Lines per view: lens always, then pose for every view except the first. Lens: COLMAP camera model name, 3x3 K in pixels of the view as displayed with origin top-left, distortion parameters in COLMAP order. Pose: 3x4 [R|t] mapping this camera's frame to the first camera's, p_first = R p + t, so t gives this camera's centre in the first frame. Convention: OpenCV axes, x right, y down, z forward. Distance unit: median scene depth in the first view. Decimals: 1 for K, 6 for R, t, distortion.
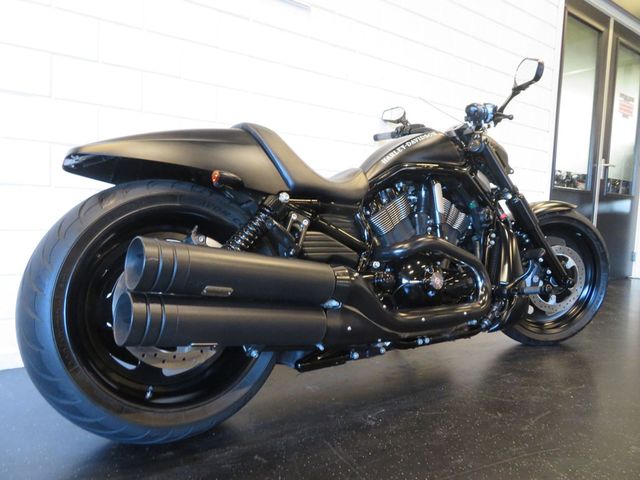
lens RADIAL K [[456.0, 0, 320.0], [0, 456.0, 240.0], [0, 0, 1]] dist [0.004942, 0.003588]
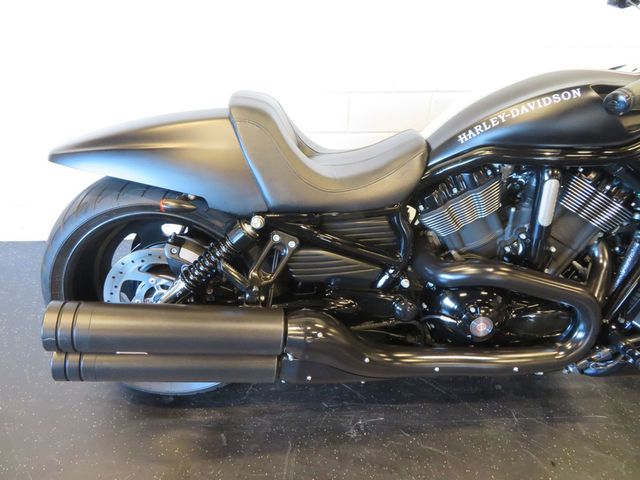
lens RADIAL K [[456.0, 0, 320.0], [0, 456.0, 240.0], [0, 0, 1]] dist [0.004942, 0.003588]
pose [[0.839829, 0.299928, -0.452472, 0.350671], [-0.019031, 0.849264, 0.527625, -0.443067], [0.542518, -0.434504, 0.718944, 0.409847]]
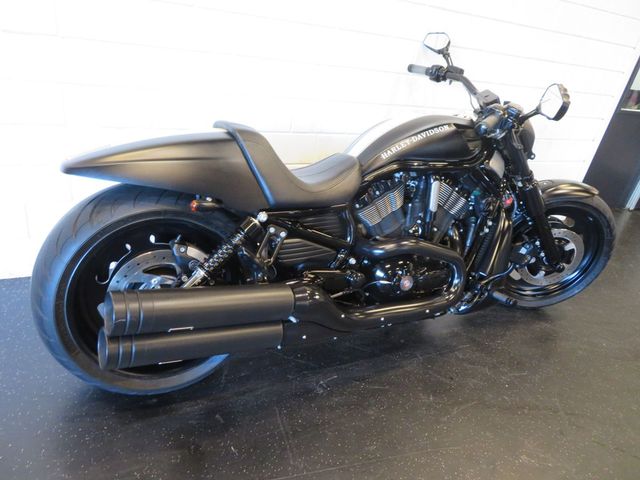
lens RADIAL K [[456.0, 0, 320.0], [0, 456.0, 240.0], [0, 0, 1]] dist [0.004942, 0.003588]
pose [[0.981932, 0.174319, -0.073640, 0.124890], [-0.132721, 0.911785, 0.388630, -0.421030], [0.134890, -0.371835, 0.918446, 0.021087]]
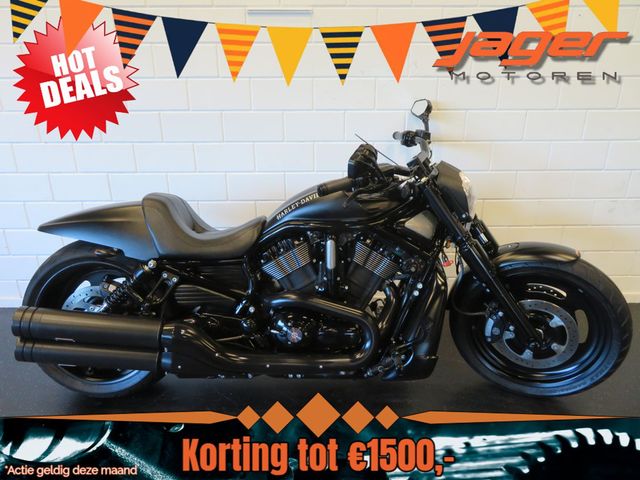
lens RADIAL K [[456.2, 0, 320.0], [0, 456.2, 240.0], [0, 0, 1]] dist [-0.000484, -0.001926]
pose [[0.822714, 0.168252, -0.542986, 0.942733], [-0.011352, 0.959866, 0.280228, -0.487346], [0.568343, -0.224384, 0.791605, 0.200258]]
